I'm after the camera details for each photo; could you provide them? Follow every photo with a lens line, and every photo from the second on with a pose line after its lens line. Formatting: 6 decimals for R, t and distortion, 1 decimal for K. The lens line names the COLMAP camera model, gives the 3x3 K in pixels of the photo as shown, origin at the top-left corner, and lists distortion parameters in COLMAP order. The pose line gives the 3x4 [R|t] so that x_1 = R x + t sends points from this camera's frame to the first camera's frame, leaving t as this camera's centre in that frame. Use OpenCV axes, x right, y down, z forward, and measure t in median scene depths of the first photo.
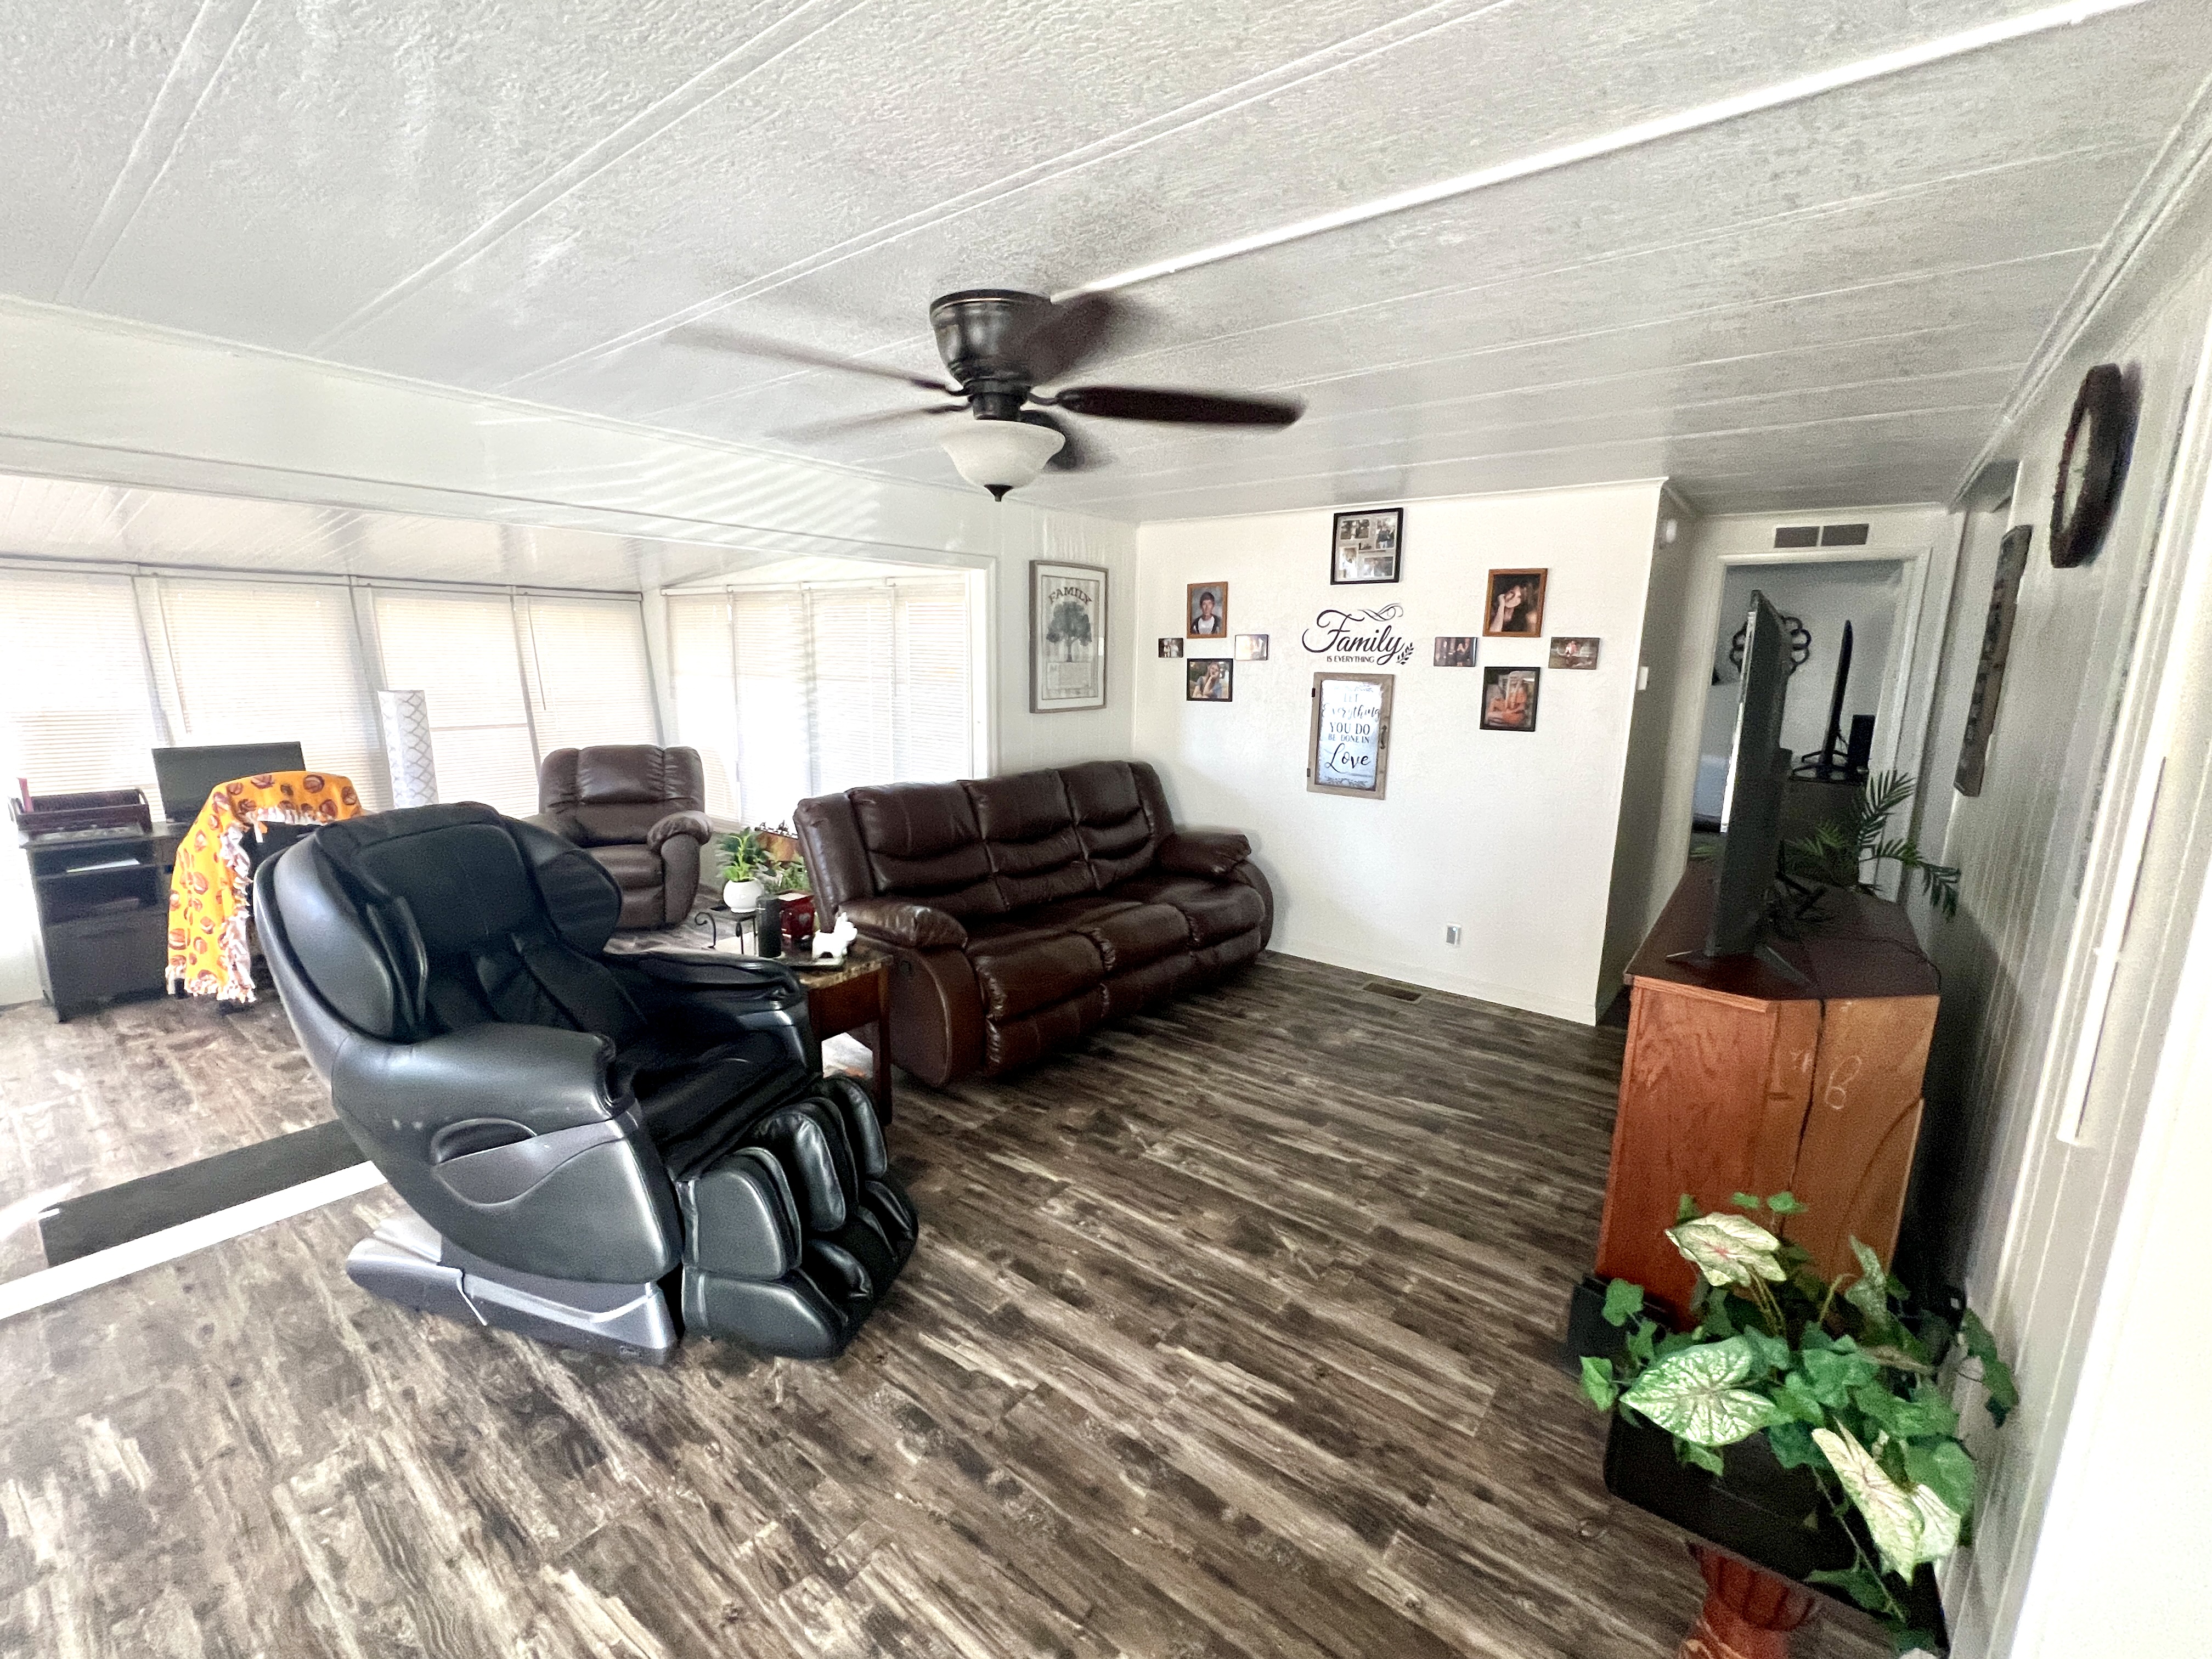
lens RADIAL K [[914.1, 0, 1085.4], [0, 914.1, 831.4], [0, 0, 1]] dist [0.002410, -0.000295]
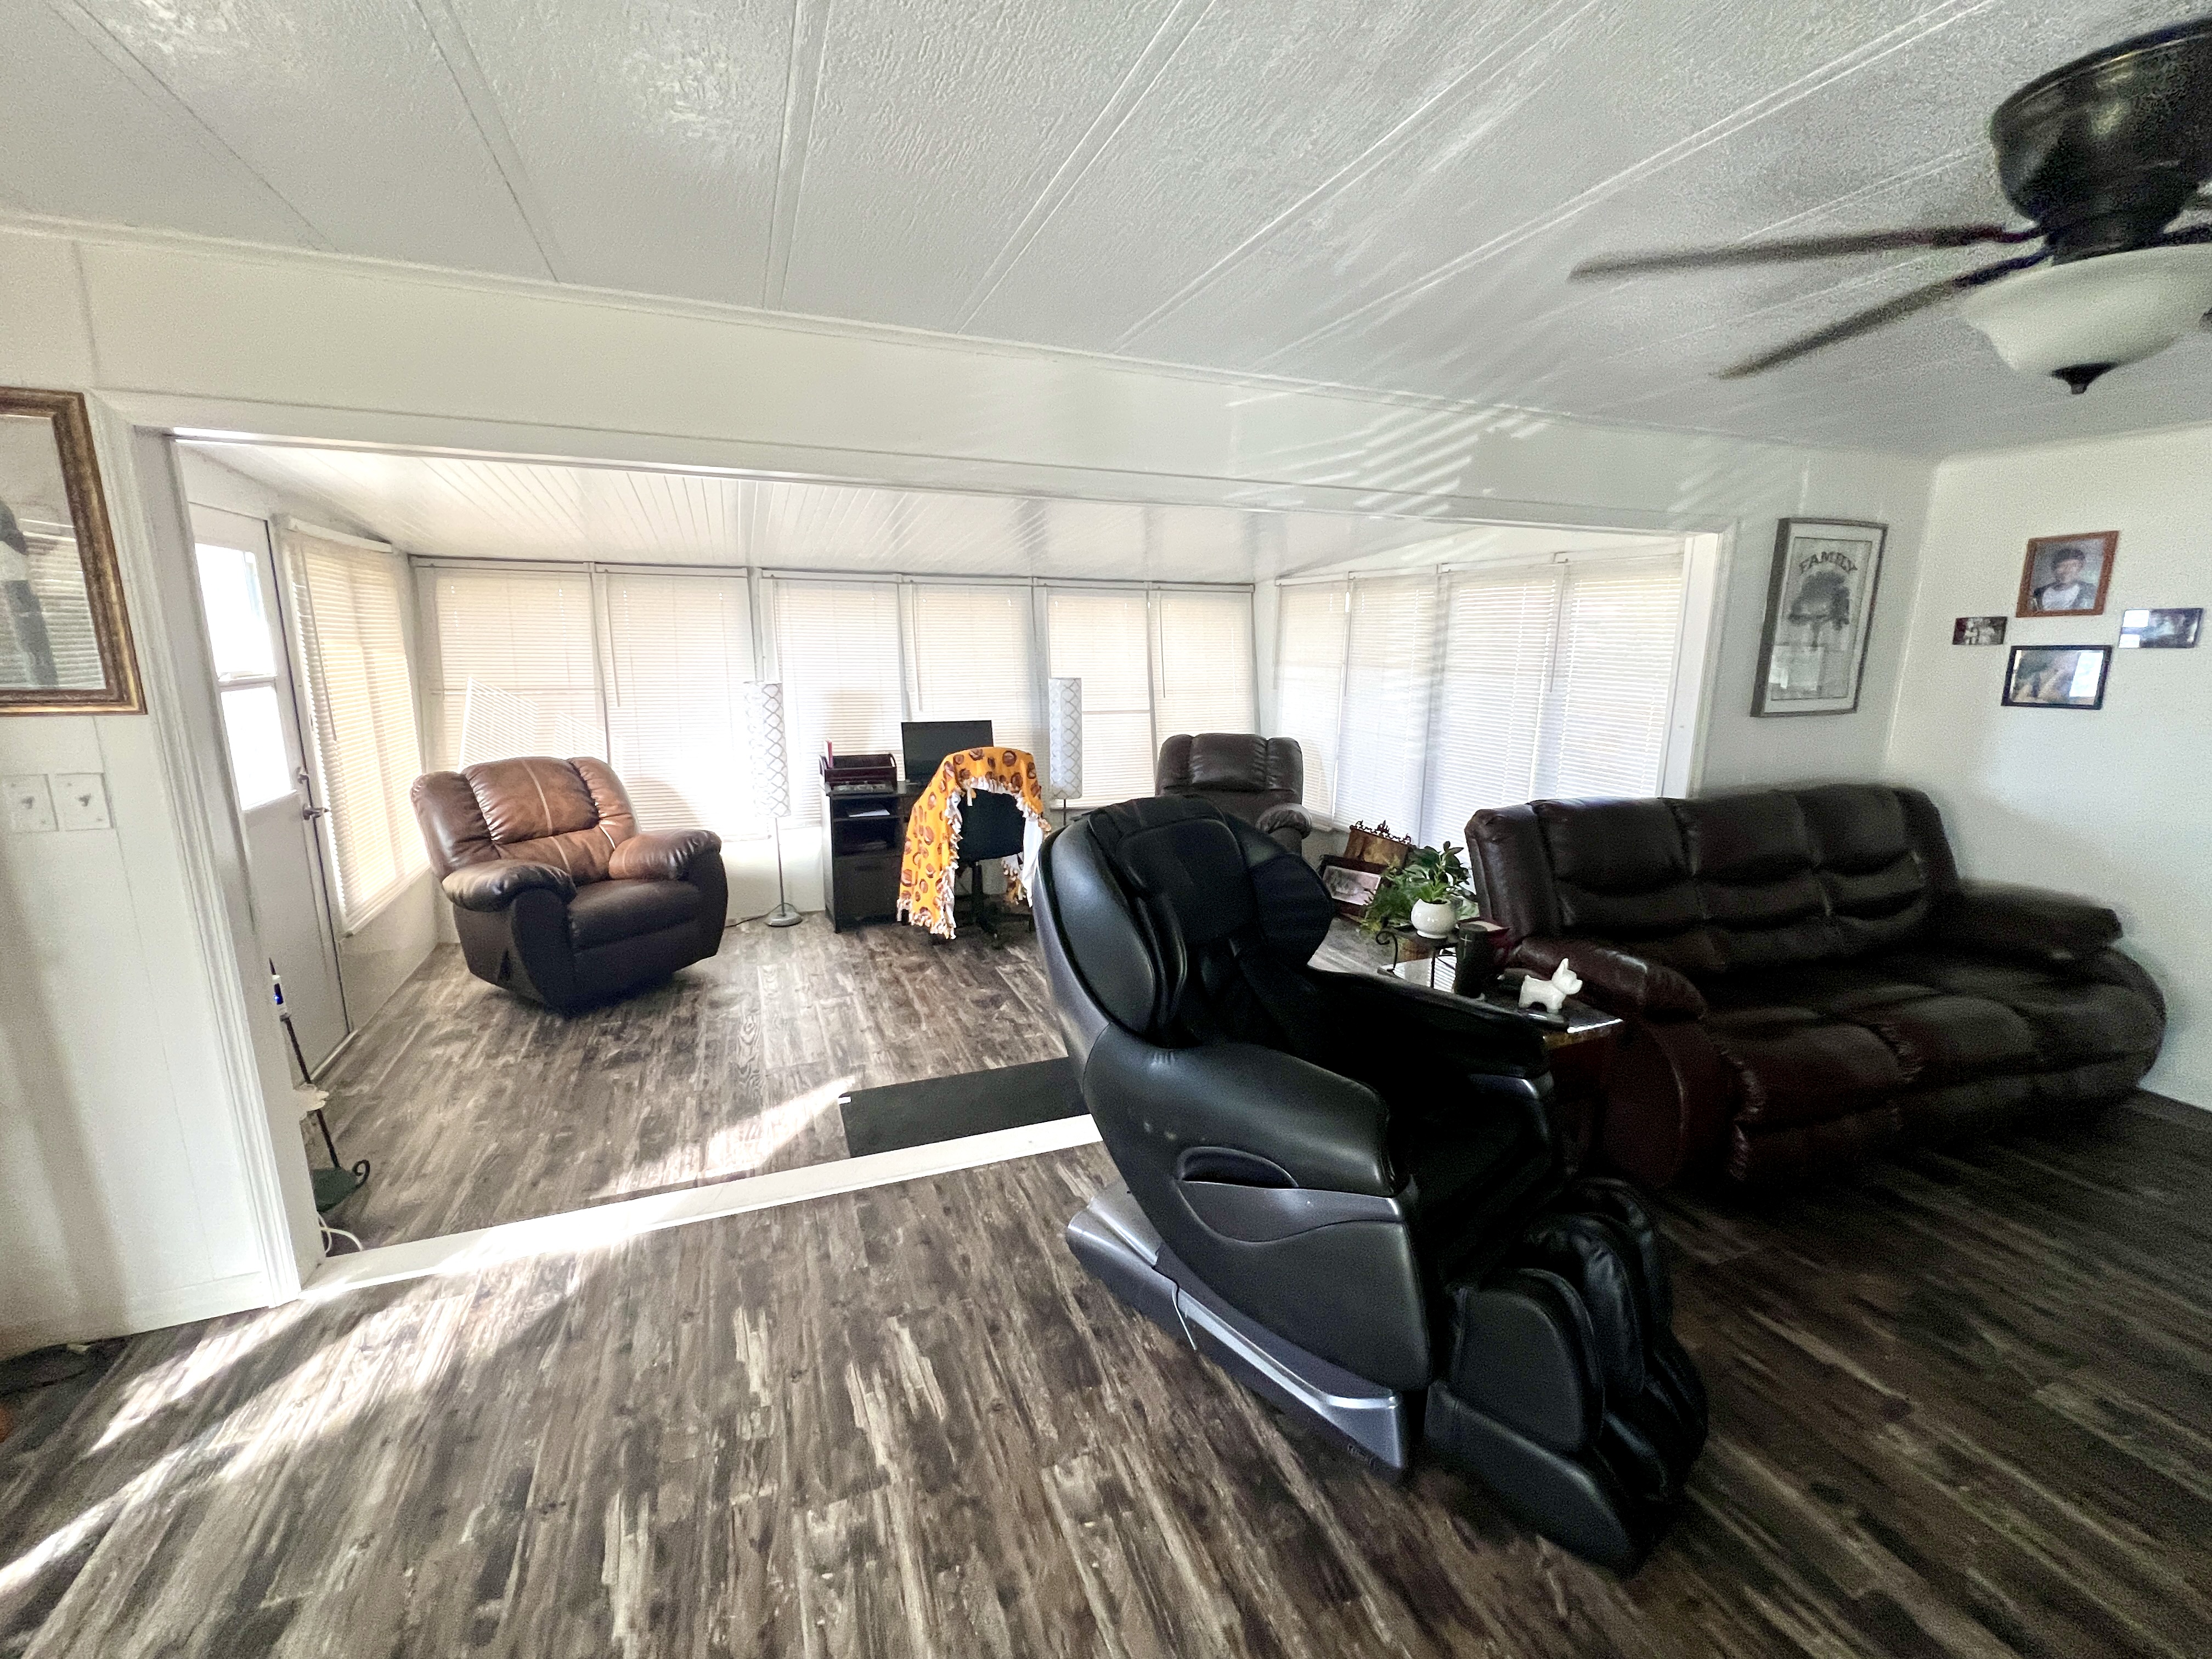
lens RADIAL K [[914.1, 0, 1106.8], [0, 914.1, 832.4], [0, 0, 1]] dist [0.002410, -0.000295]
pose [[0.866504, 0.095817, -0.489888, -0.201365], [-0.090965, 0.995281, 0.033770, -0.011318], [0.490812, 0.015301, 0.871131, 0.075478]]
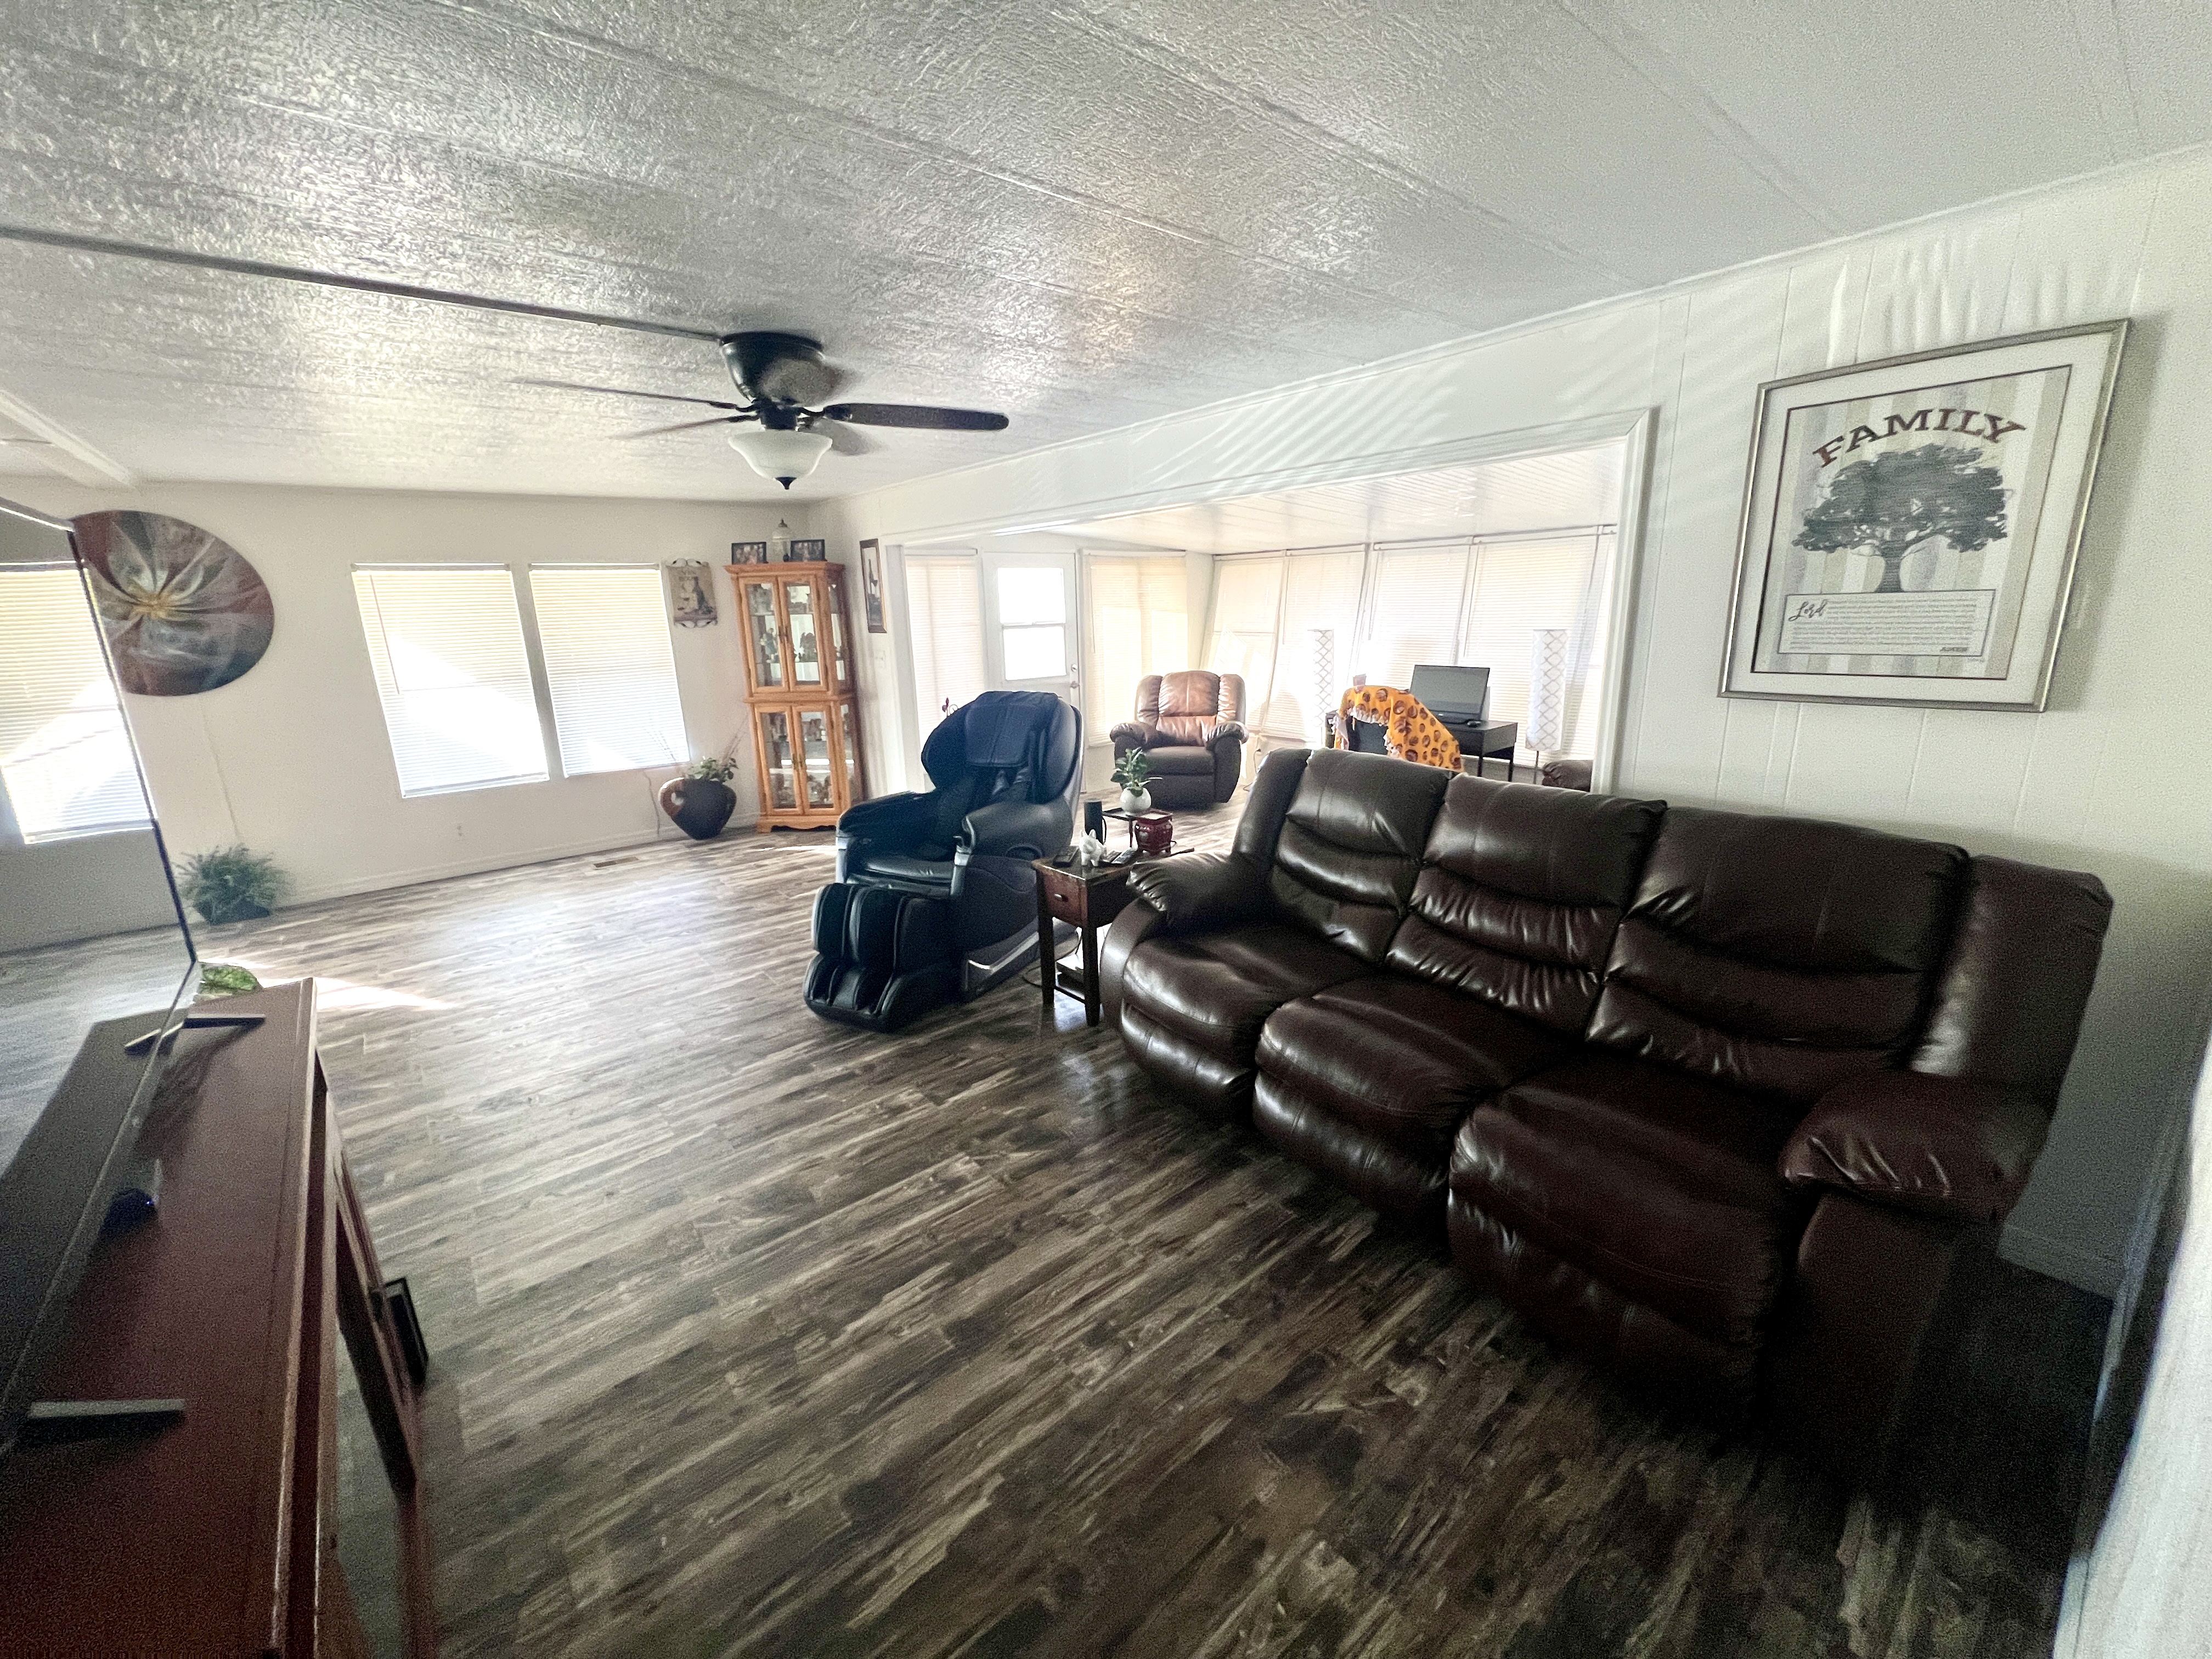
lens RADIAL K [[914.1, 0, 1162.6], [0, 914.1, 849.4], [0, 0, 1]] dist [0.002410, -0.000295]
pose [[-0.190788, 0.247979, -0.949793, 0.711934], [-0.165940, 0.945494, 0.280189, -0.195775], [0.967504, 0.211065, -0.139239, 1.090475]]
